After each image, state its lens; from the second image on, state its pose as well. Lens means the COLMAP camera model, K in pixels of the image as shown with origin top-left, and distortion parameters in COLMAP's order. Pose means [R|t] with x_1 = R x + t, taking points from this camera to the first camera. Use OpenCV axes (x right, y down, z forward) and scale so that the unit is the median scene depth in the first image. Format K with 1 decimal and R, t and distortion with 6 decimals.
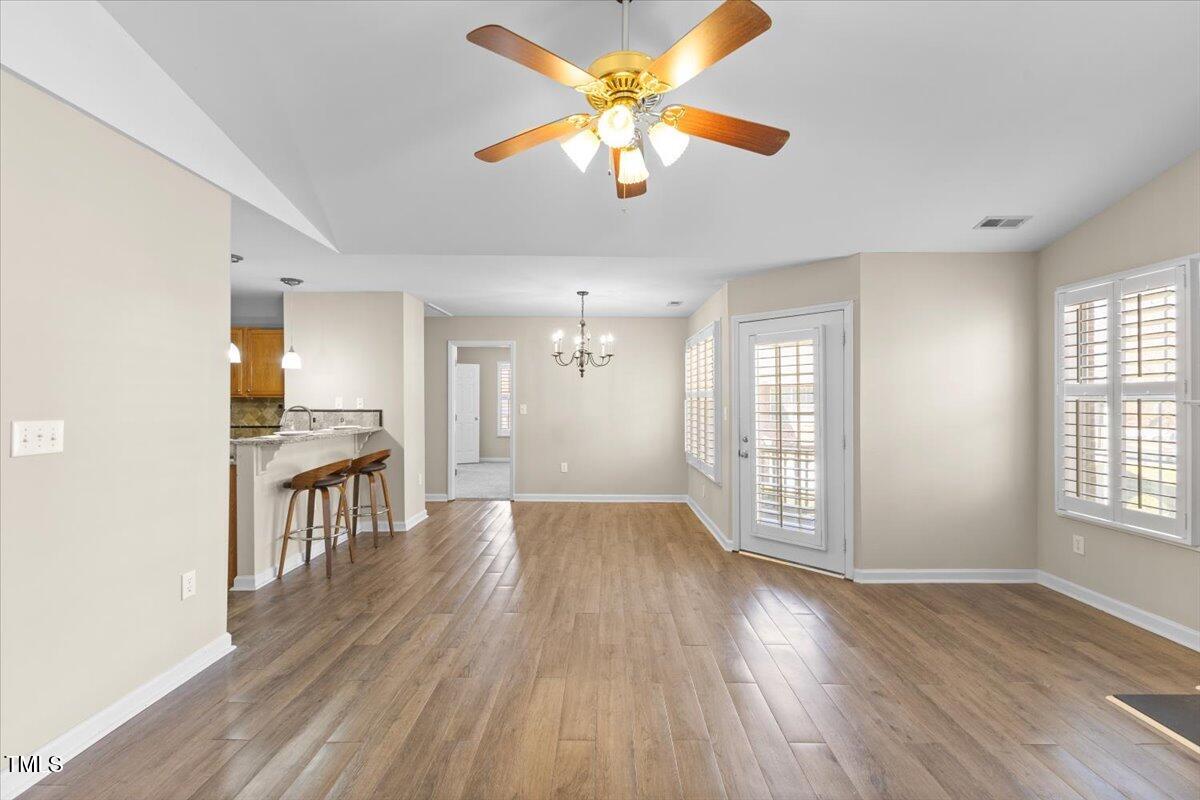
lens RADIAL K [[515.4, 0, 602.5], [0, 515.4, 396.9], [0, 0, 1]] dist [0.006317, 0.000168]
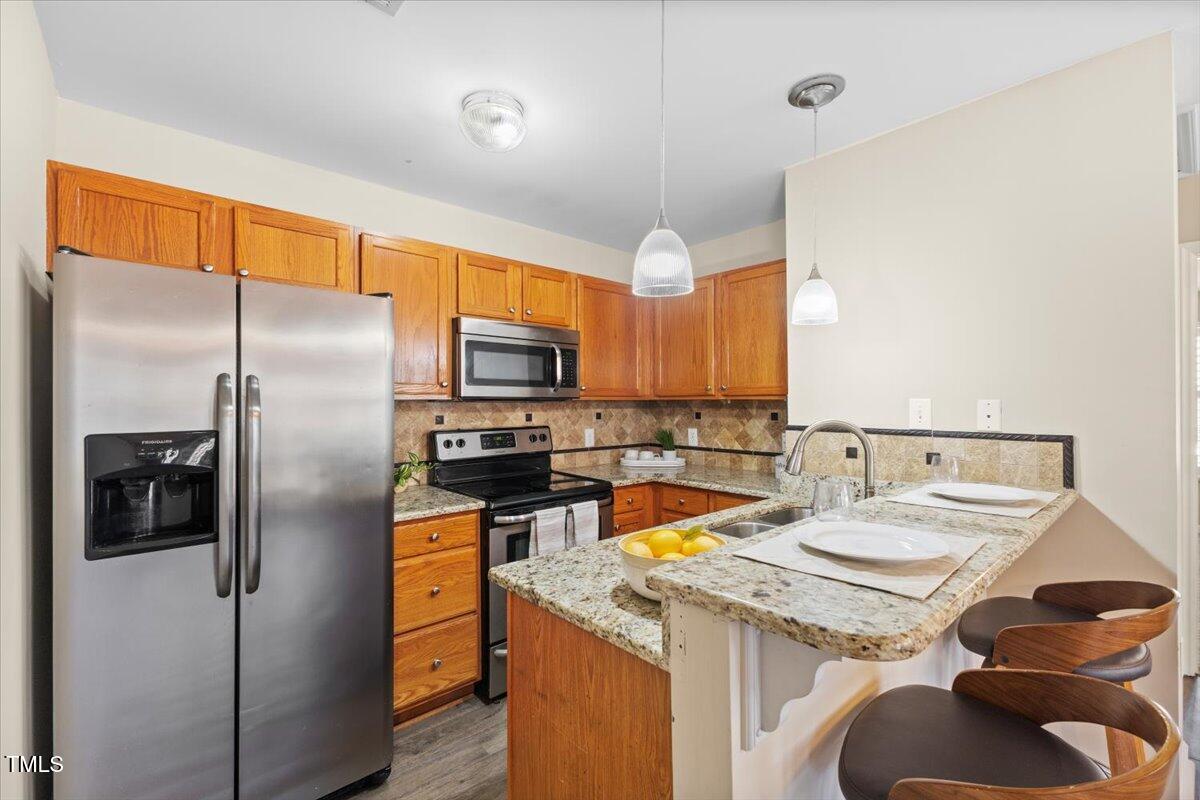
lens RADIAL K [[516.1, 0, 603.3], [0, 516.1, 402.9], [0, 0, 1]] dist [0.004934, 0.000335]
pose [[0.667606, -0.001486, -0.744513, -0.457525], [0.007354, 0.999962, 0.004598, 0.000865], [0.744478, -0.008545, 0.667592, 0.681155]]
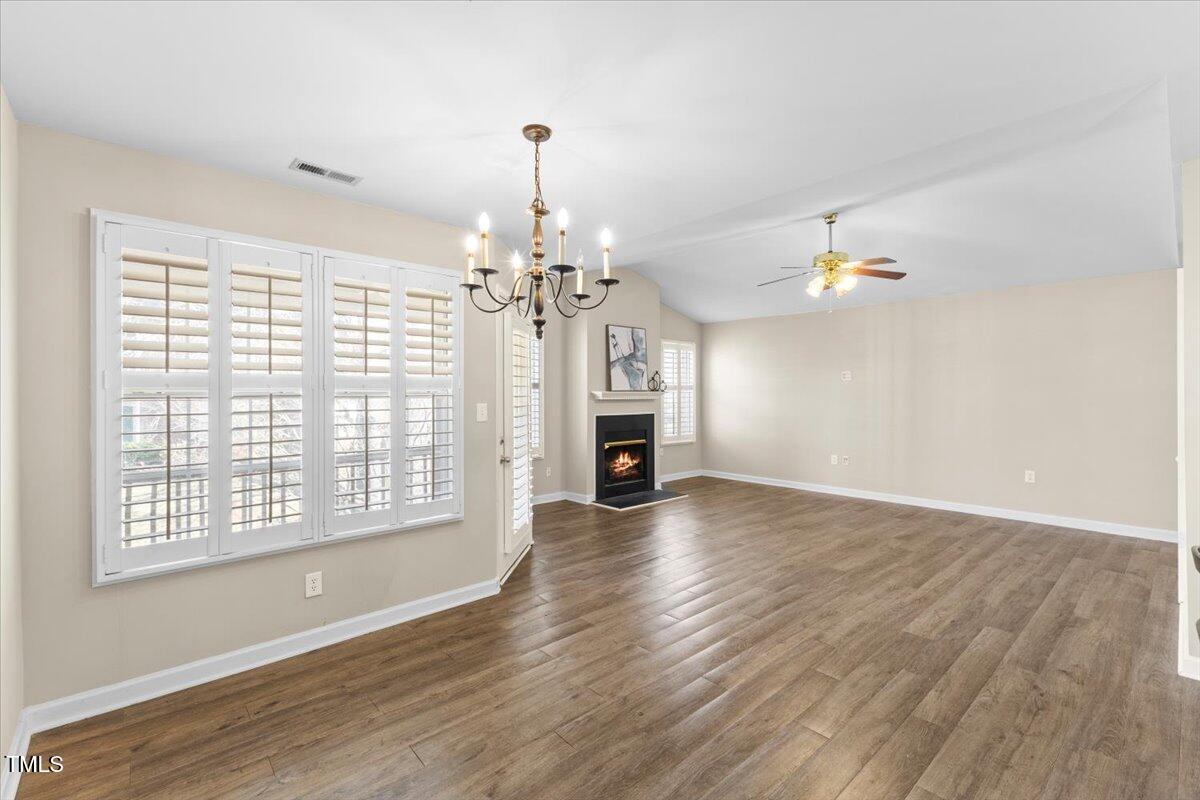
lens RADIAL K [[521.8, 0, 602.1], [0, 521.8, 391.7], [0, 0, 1]] dist [0.002589, 0.000443]
pose [[-0.669792, -0.000269, 0.742549, -0.451536], [-0.000708, 1.000000, -0.000277, 0.004238], [-0.742548, -0.000712, -0.669792, 1.472563]]
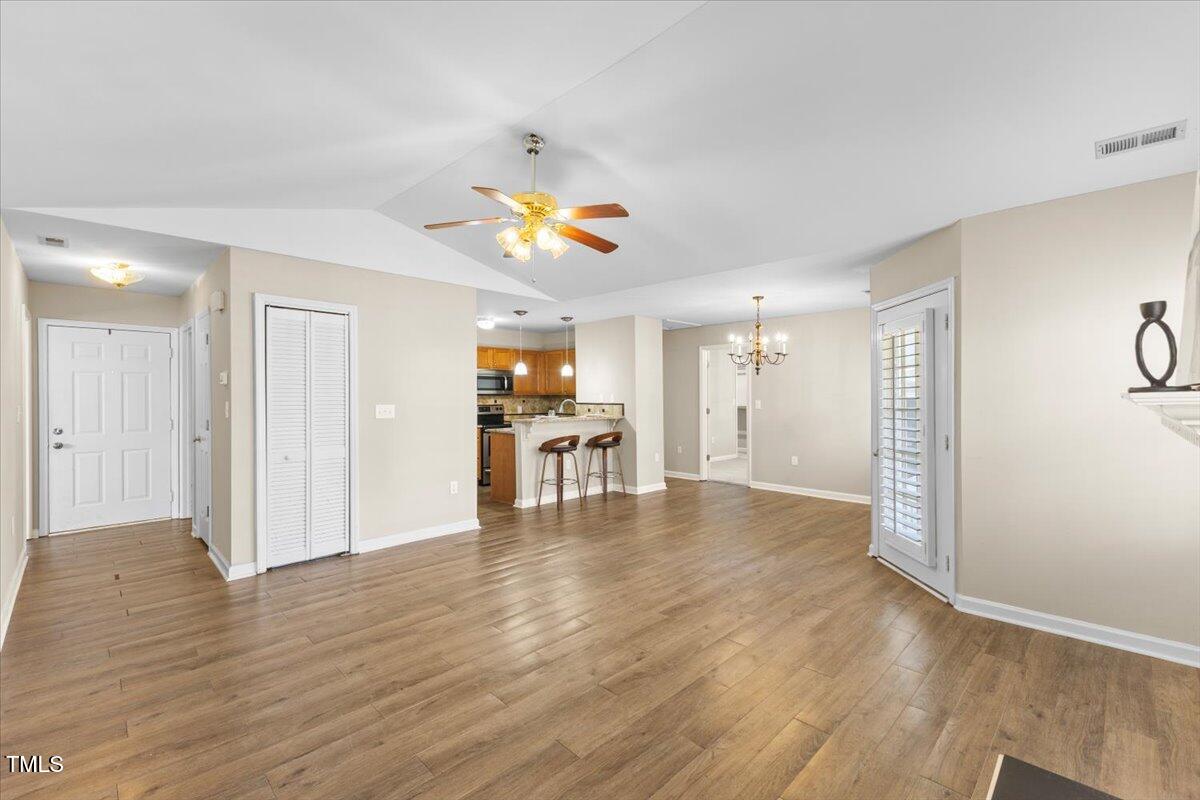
lens RADIAL K [[515.4, 0, 602.5], [0, 515.4, 396.9], [0, 0, 1]] dist [0.006317, 0.000168]
pose [[0.709558, -0.002841, -0.704642, 0.589842], [0.007446, 0.999966, 0.003467, 0.002764], [0.704608, -0.007706, 0.709555, -0.008401]]
